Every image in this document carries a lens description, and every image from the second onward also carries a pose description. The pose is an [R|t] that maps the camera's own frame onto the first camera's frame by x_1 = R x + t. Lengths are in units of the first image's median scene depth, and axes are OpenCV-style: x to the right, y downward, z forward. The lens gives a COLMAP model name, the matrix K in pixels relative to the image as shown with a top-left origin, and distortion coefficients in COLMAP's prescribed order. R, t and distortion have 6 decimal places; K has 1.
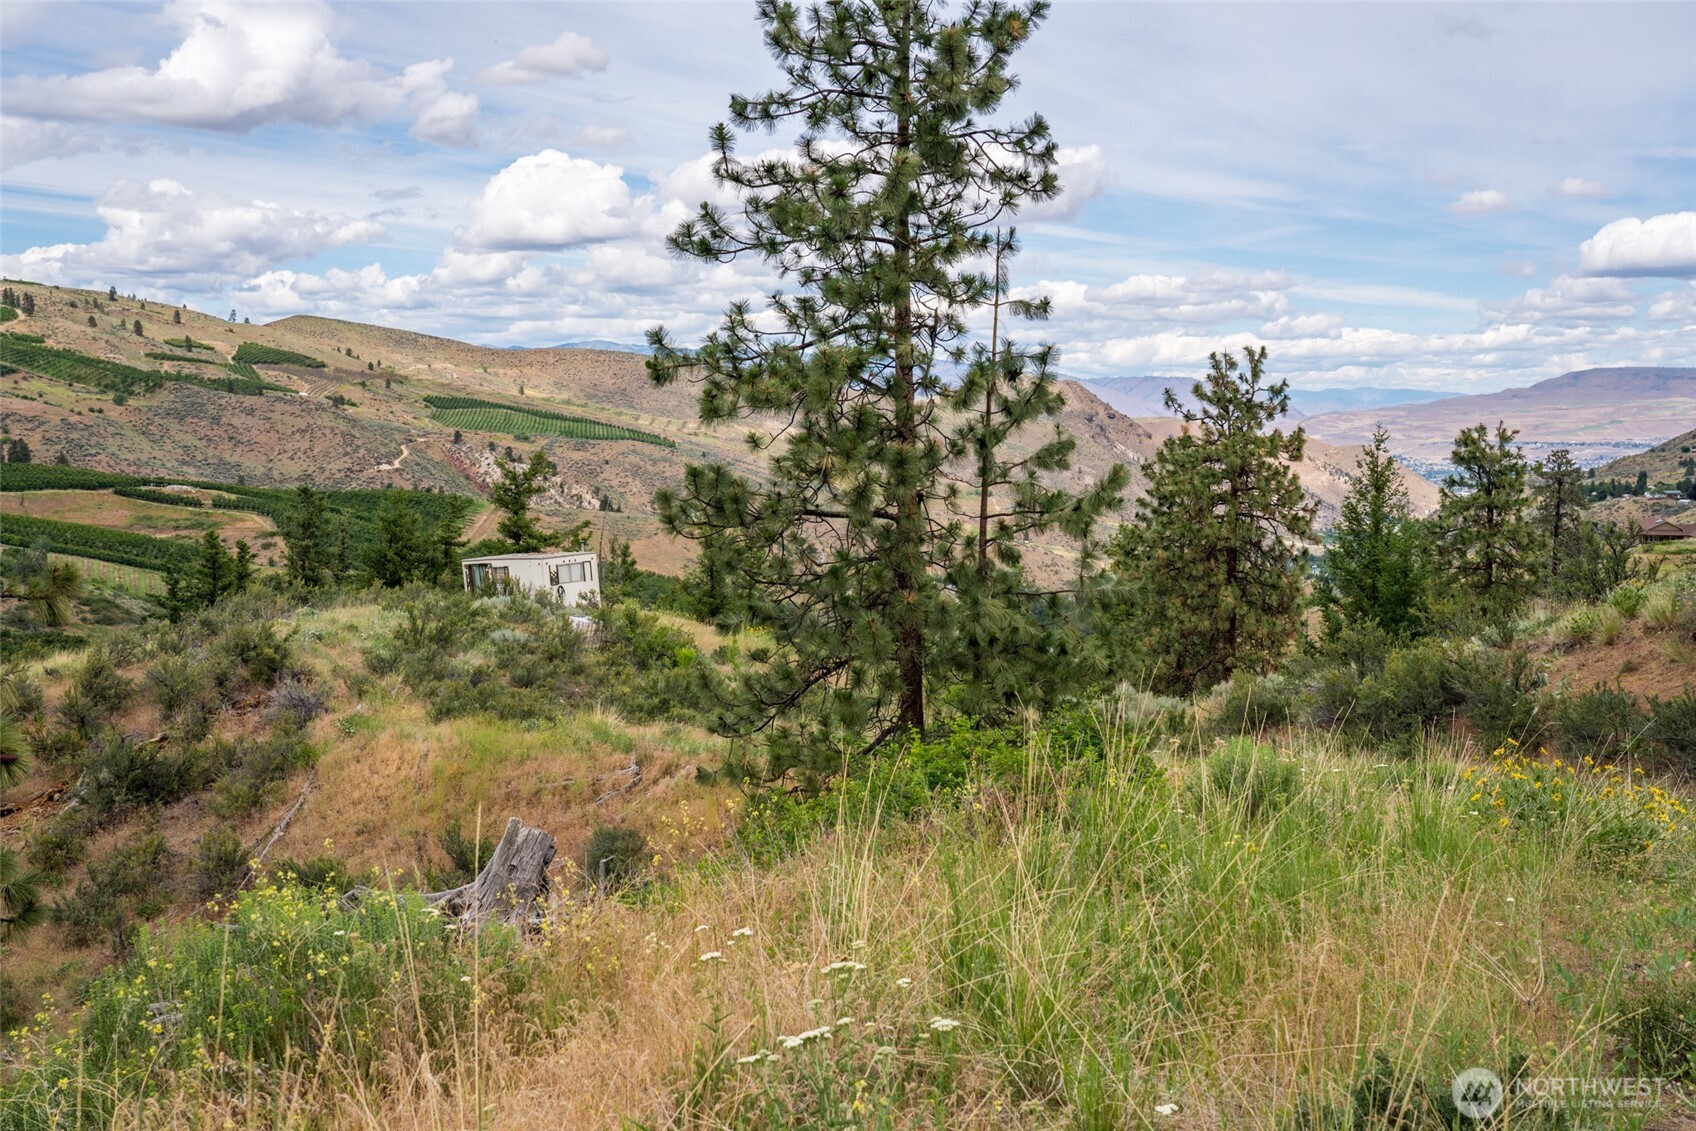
lens RADIAL K [[1785.6, 0, 848.8], [0, 1785.6, 572.8], [0, 0, 1]] dist [0.044848, 0.000000]
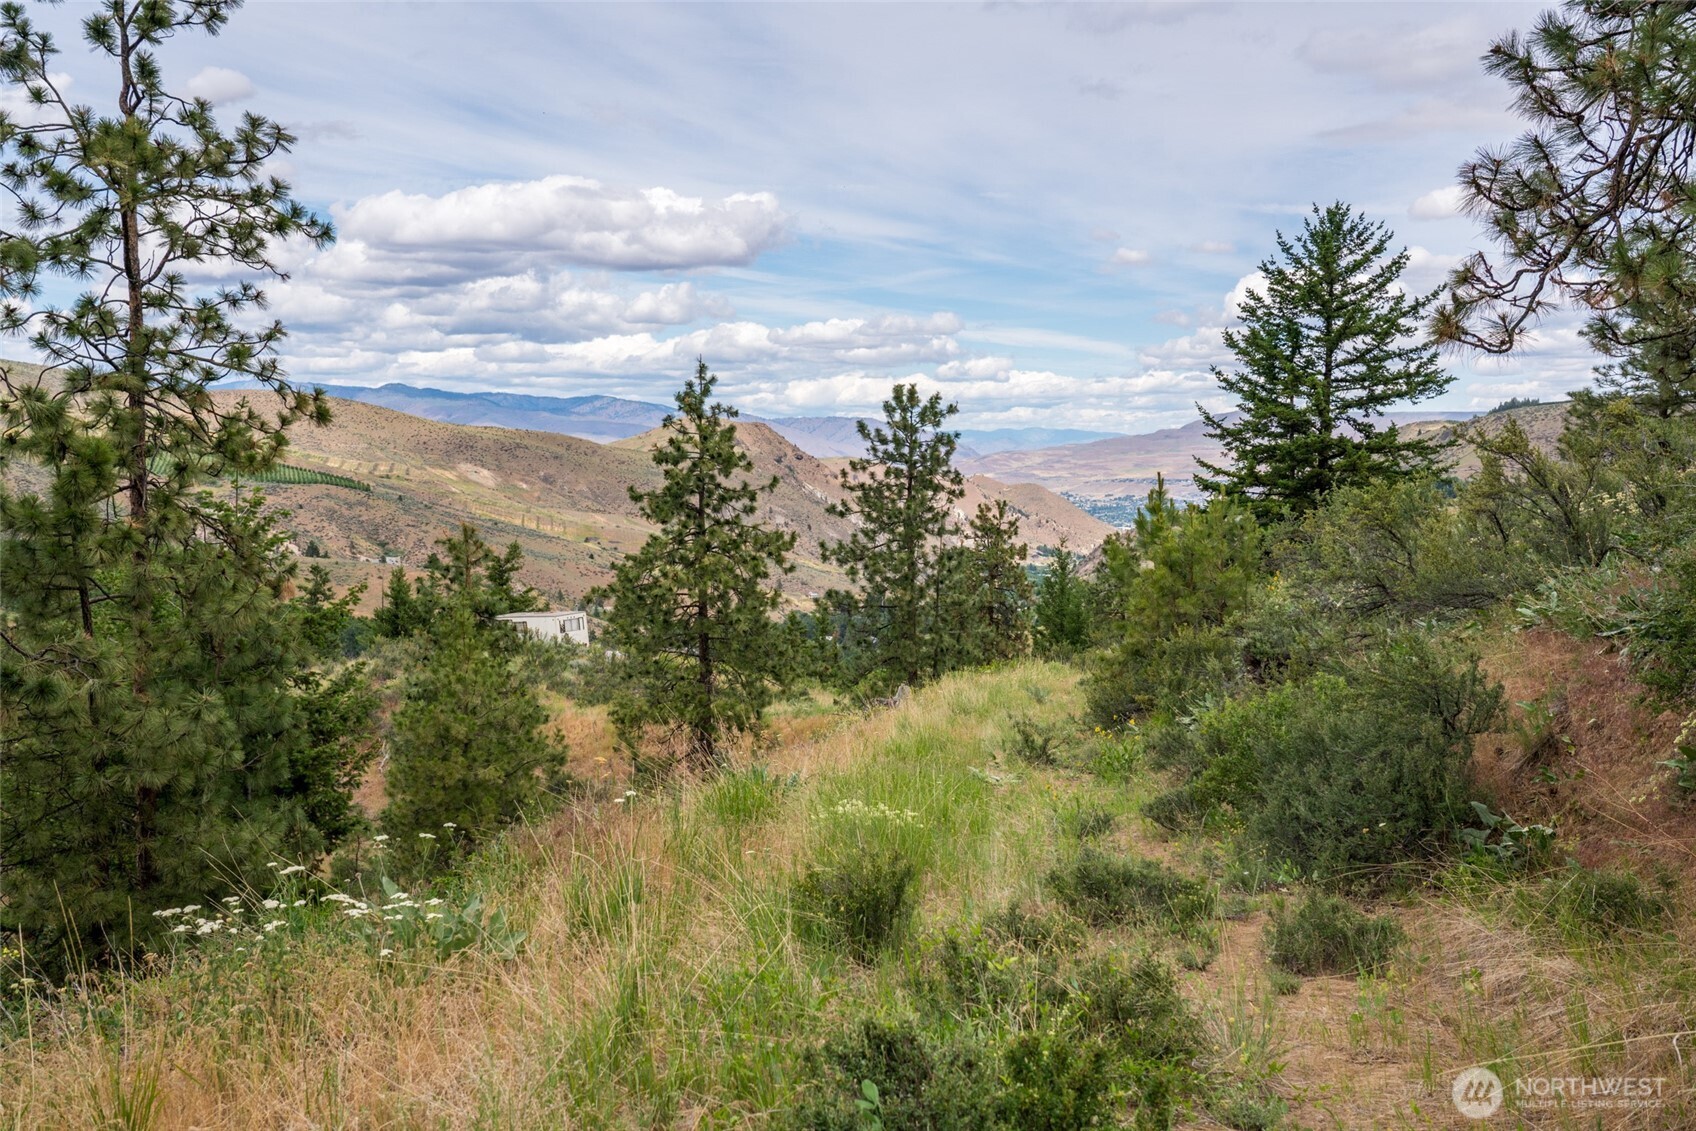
lens RADIAL K [[1785.6, 0, 847.0], [0, 1785.6, 562.9], [0, 0, 1]] dist [0.044848, 0.000000]
pose [[0.984629, -0.012858, 0.174186, -0.188159], [0.017438, 0.999541, -0.024784, -0.011142], [-0.173788, 0.027440, 0.984401, -0.593772]]
